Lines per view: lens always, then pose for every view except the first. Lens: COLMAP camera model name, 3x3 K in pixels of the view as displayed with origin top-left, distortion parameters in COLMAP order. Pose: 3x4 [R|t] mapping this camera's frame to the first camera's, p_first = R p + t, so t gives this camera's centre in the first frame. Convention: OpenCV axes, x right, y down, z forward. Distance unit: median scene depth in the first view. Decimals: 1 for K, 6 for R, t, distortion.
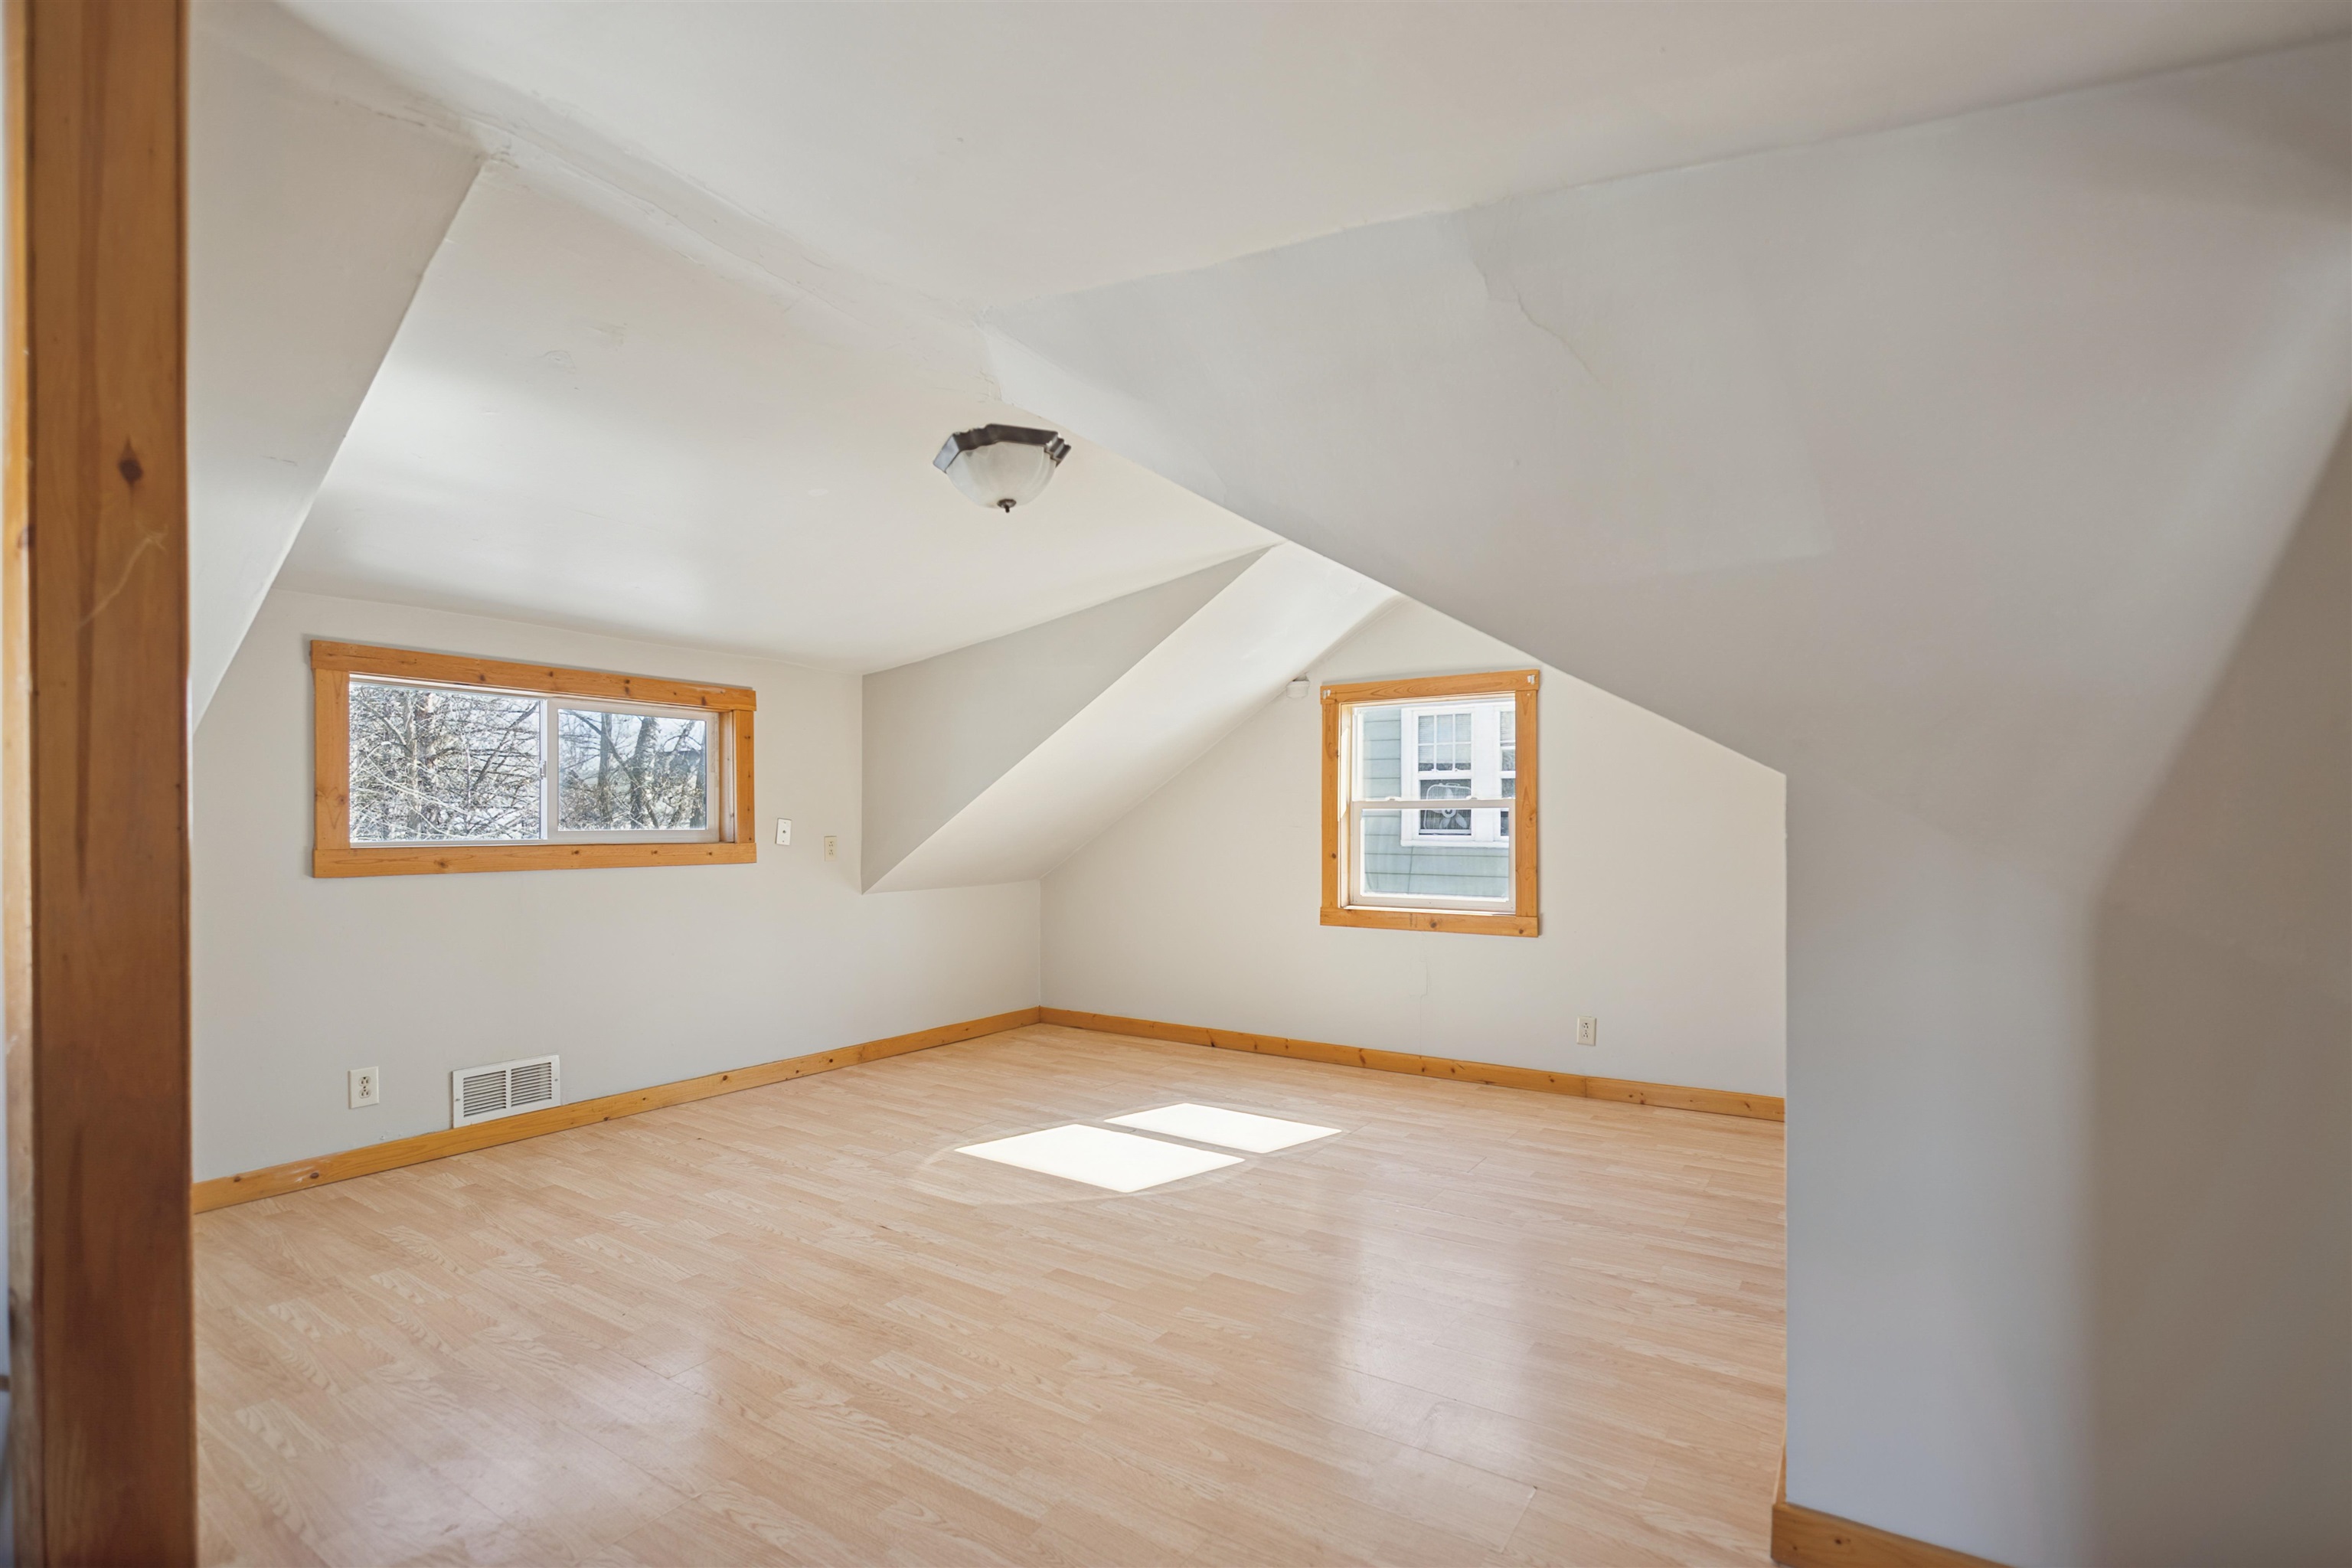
lens RADIAL K [[1076.3, 0, 1181.2], [0, 1076.3, 827.4], [0, 0, 1]] dist [-0.000292, -0.000258]
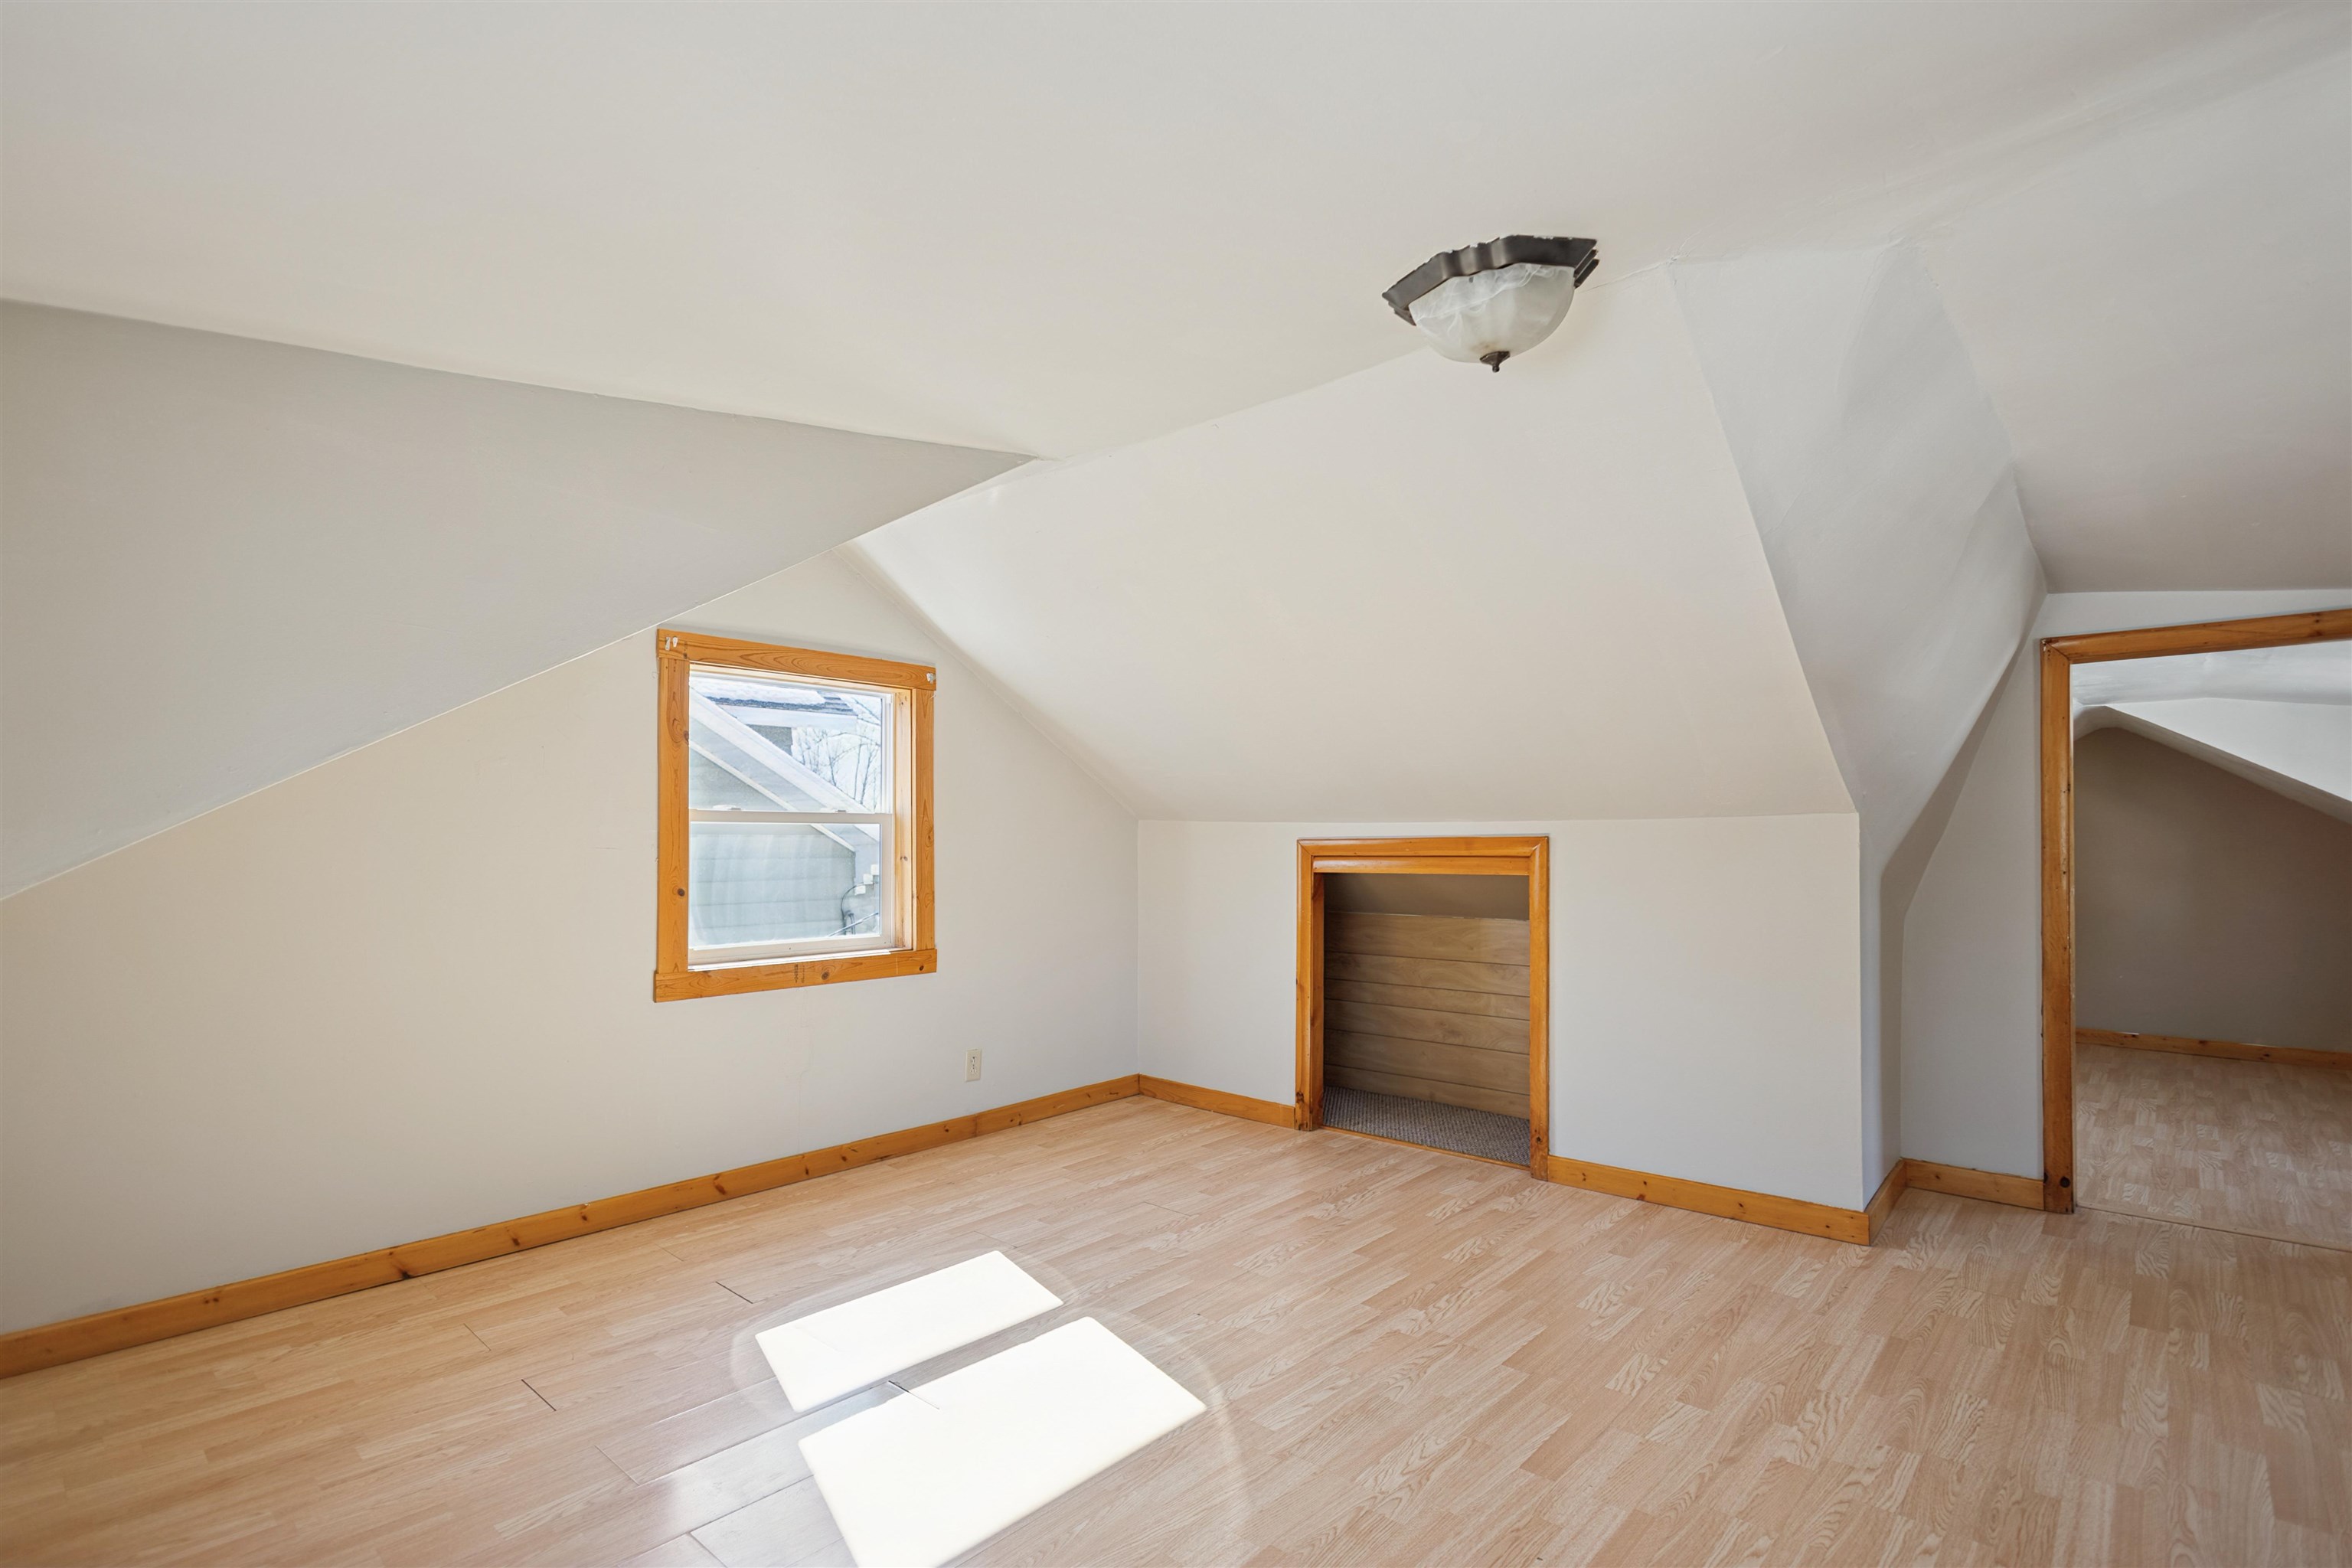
lens RADIAL K [[1088.7, 0, 1175.4], [0, 1088.7, 837.4], [0, 0, 1]] dist [0.005127, -0.000321]
pose [[0.150508, 0.004263, 0.988600, -0.551628], [0.006762, 0.999963, -0.005342, -0.001934], [-0.988586, 0.007489, 0.150474, 0.713885]]
